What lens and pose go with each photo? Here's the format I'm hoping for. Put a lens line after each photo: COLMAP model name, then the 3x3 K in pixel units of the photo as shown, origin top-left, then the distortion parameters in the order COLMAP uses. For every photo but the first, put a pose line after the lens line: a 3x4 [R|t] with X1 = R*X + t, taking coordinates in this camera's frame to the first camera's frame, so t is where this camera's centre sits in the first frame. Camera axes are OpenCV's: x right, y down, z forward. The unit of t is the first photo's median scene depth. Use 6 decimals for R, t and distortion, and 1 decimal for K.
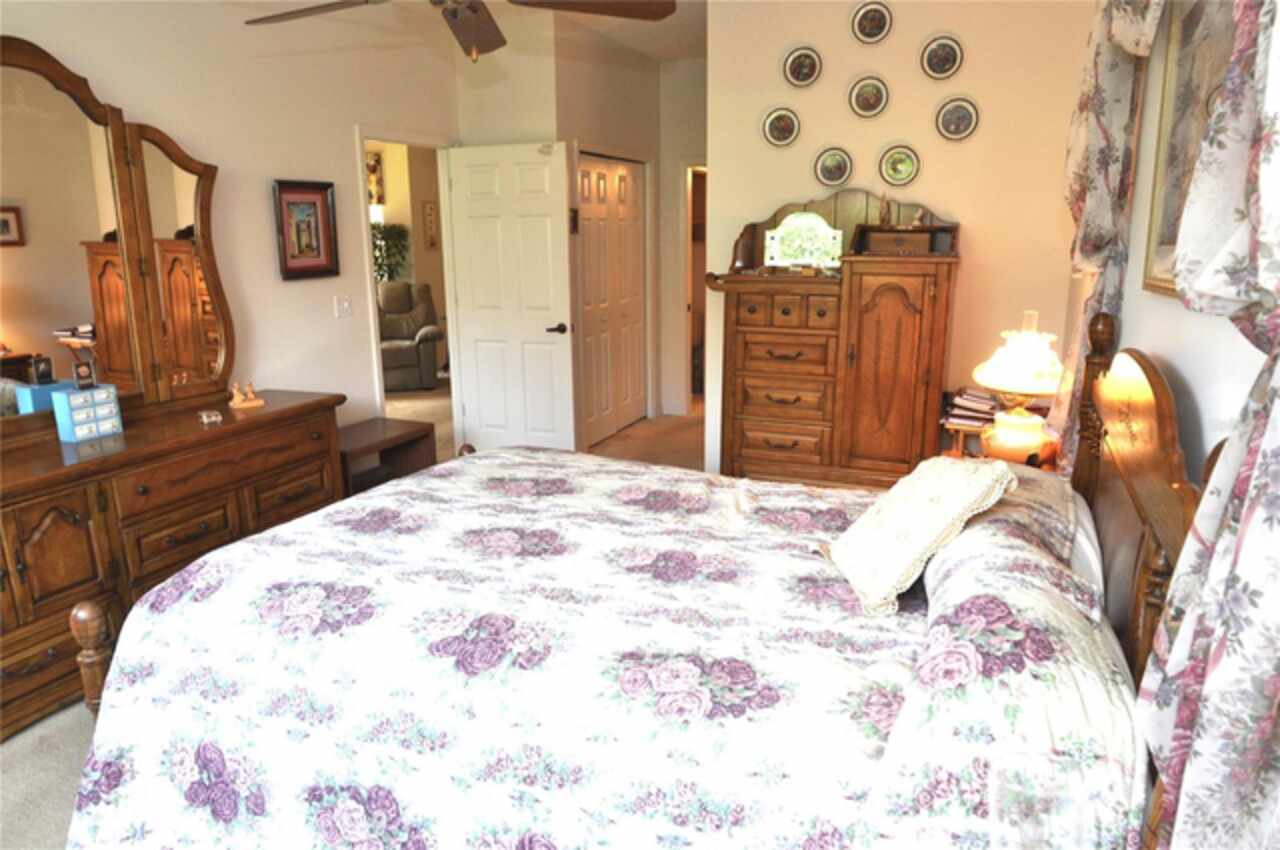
lens RADIAL K [[829.2, 0, 647.5], [0, 829.2, 425.9], [0, 0, 1]] dist [-0.023882, 0.002712]
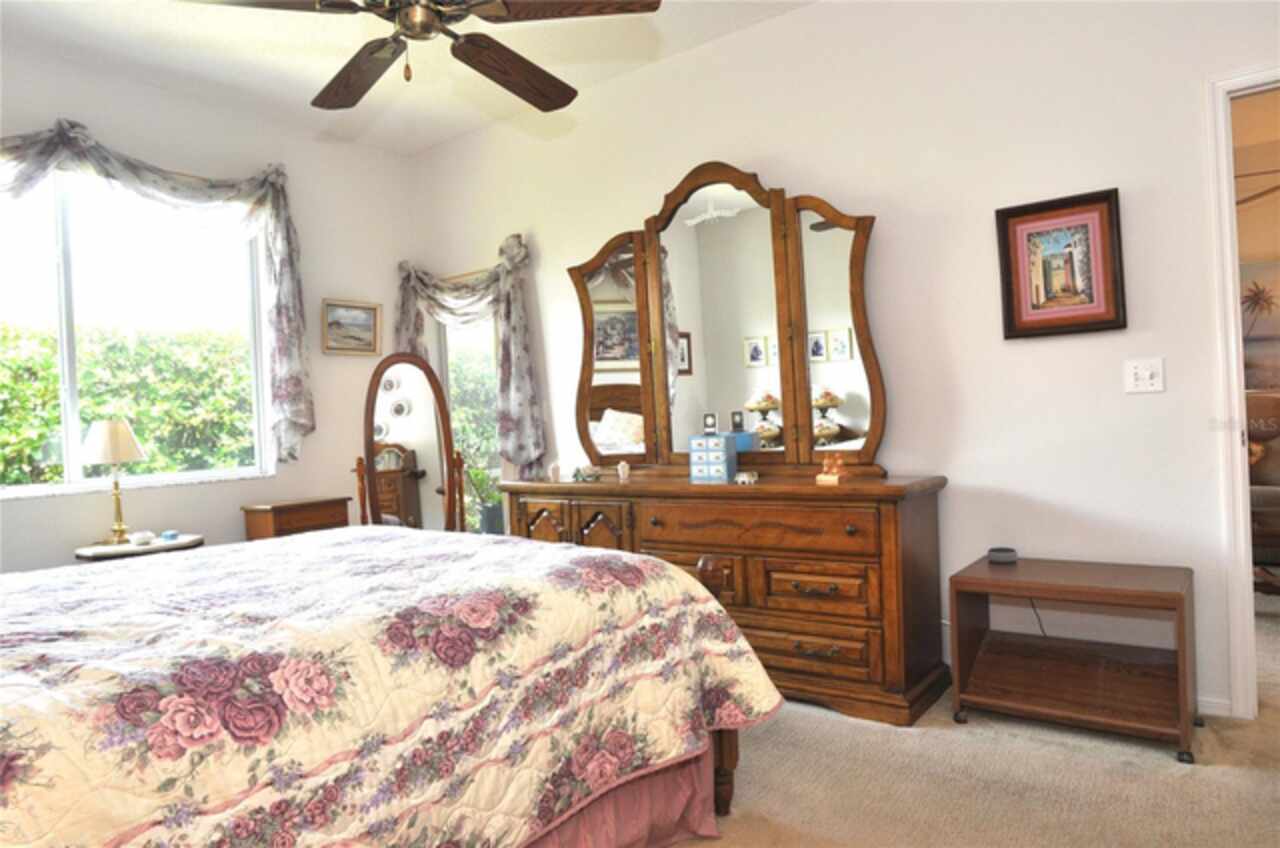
lens RADIAL K [[829.2, 0, 647.5], [0, 829.2, 424.9], [0, 0, 1]] dist [-0.023882, 0.002712]
pose [[-0.246261, 0.021502, -0.968965, 0.430254], [-0.179993, 0.981348, 0.067521, -0.109911], [0.952343, 0.191035, -0.237797, 1.046575]]
